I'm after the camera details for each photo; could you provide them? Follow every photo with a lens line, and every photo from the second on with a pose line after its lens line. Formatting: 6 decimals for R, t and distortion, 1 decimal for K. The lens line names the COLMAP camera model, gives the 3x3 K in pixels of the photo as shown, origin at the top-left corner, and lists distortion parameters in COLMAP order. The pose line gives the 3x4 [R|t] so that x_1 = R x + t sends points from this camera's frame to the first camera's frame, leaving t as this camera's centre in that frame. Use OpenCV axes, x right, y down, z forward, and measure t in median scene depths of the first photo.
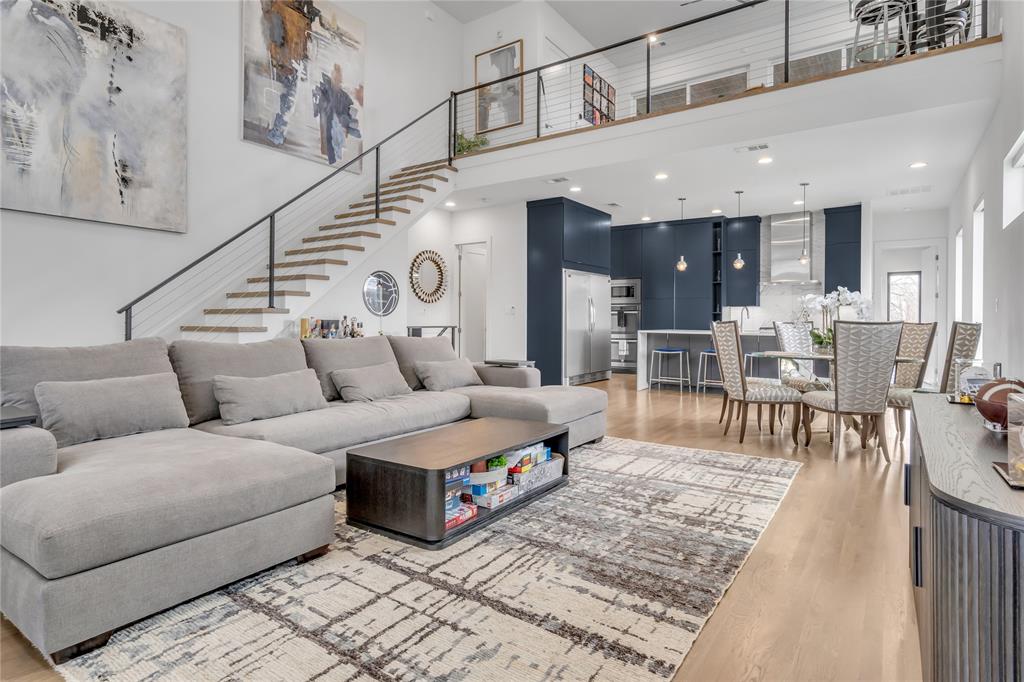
lens RADIAL K [[542.6, 0, 517.6], [0, 542.6, 318.5], [0, 0, 1]] dist [0.002375, 0.000789]
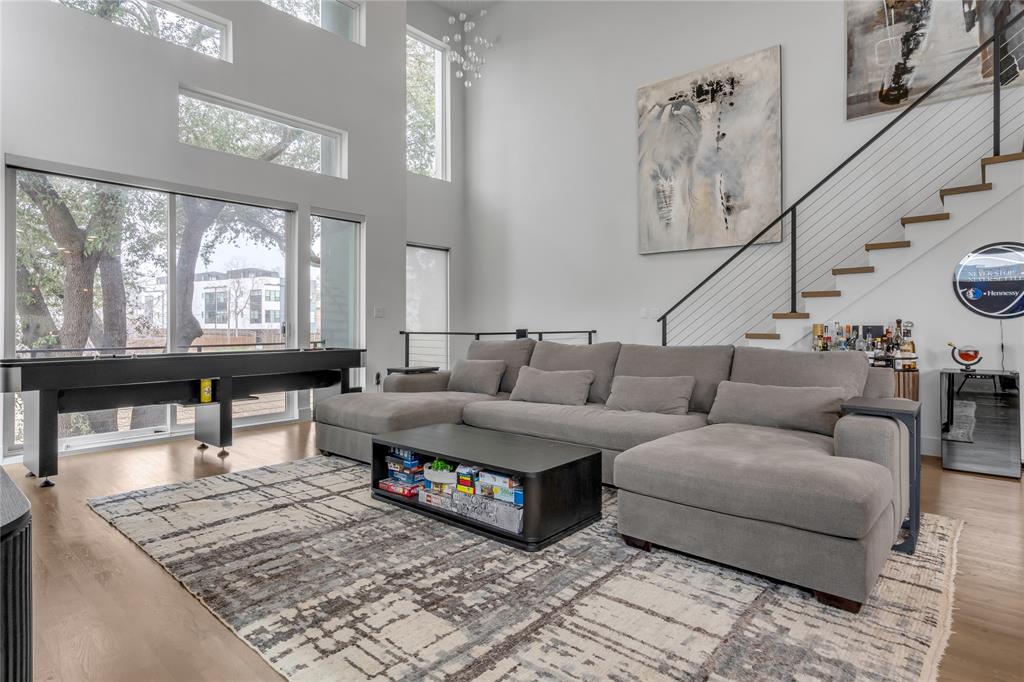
lens RADIAL K [[544.4, 0, 513.8], [0, 544.4, 328.1], [0, 0, 1]] dist [0.002450, 0.001512]
pose [[-0.117356, 0.002017, -0.993088, 0.903966], [0.008818, 0.999961, 0.000989, 0.002142], [0.993051, -0.008641, -0.117369, 1.171439]]
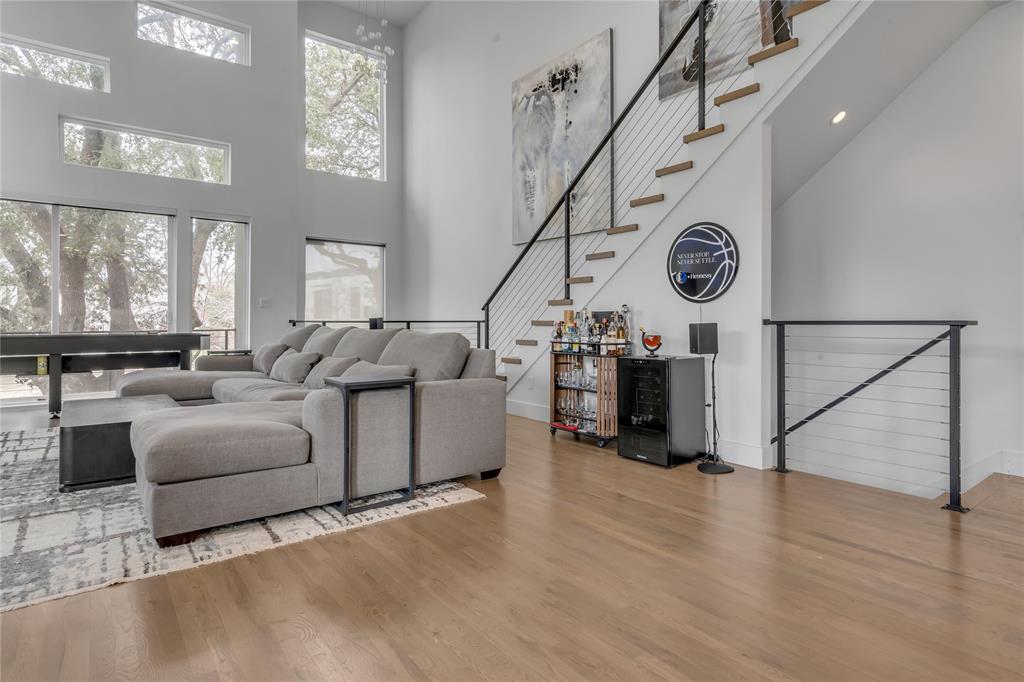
lens RADIAL K [[549.1, 0, 510.0], [0, 549.1, 319.5], [0, 0, 1]] dist [0.000792, 0.000857]
pose [[-0.311929, -0.006919, -0.950080, 0.788657], [0.006058, 0.999939, -0.009271, 0.038838], [0.950086, -0.008648, -0.311868, 2.161899]]
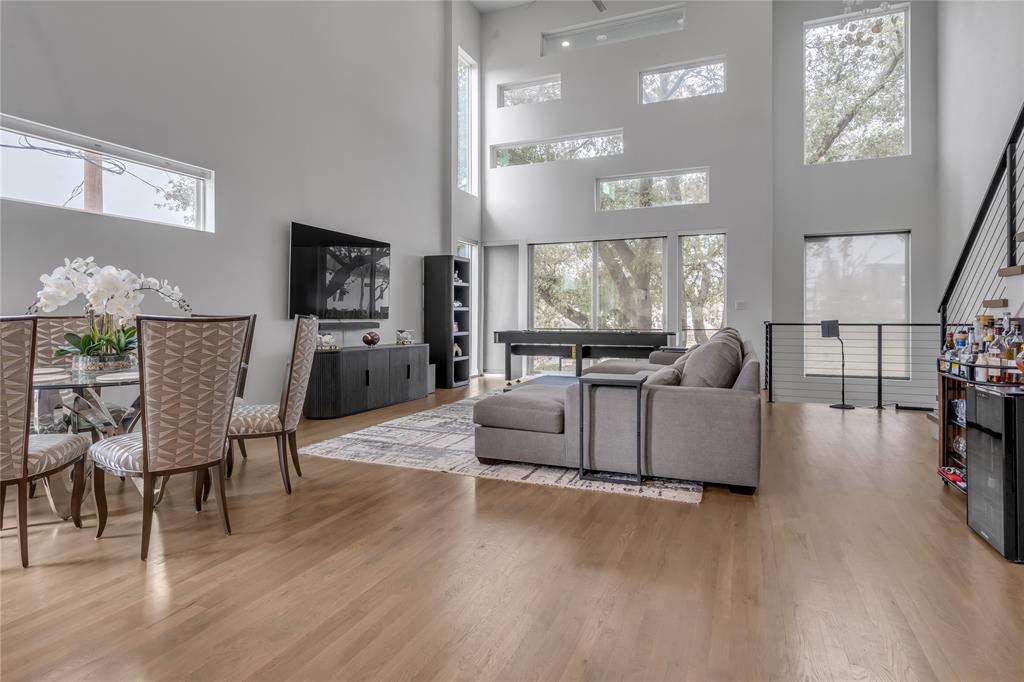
lens RADIAL K [[549.1, 0, 510.0], [0, 549.1, 319.5], [0, 0, 1]] dist [0.000792, 0.000857]
pose [[-0.980169, -0.002110, -0.198153, 0.416518], [-0.001625, 0.999995, -0.002609, 0.012515], [0.198157, -0.002235, -0.980168, 2.716752]]
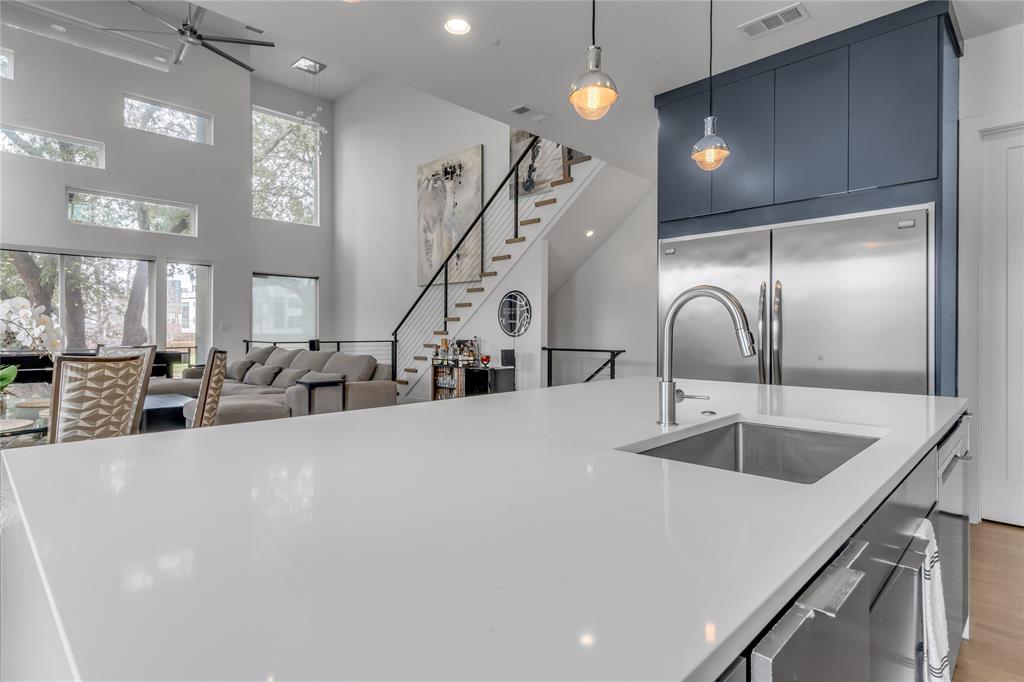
lens RADIAL K [[544.4, 0, 513.8], [0, 544.4, 328.1], [0, 0, 1]] dist [0.002450, 0.001512]
pose [[-0.180679, -0.009100, -0.983500, 1.592040], [0.003103, 0.999947, -0.009822, -0.021497], [0.983537, -0.004826, -0.180641, 2.575863]]
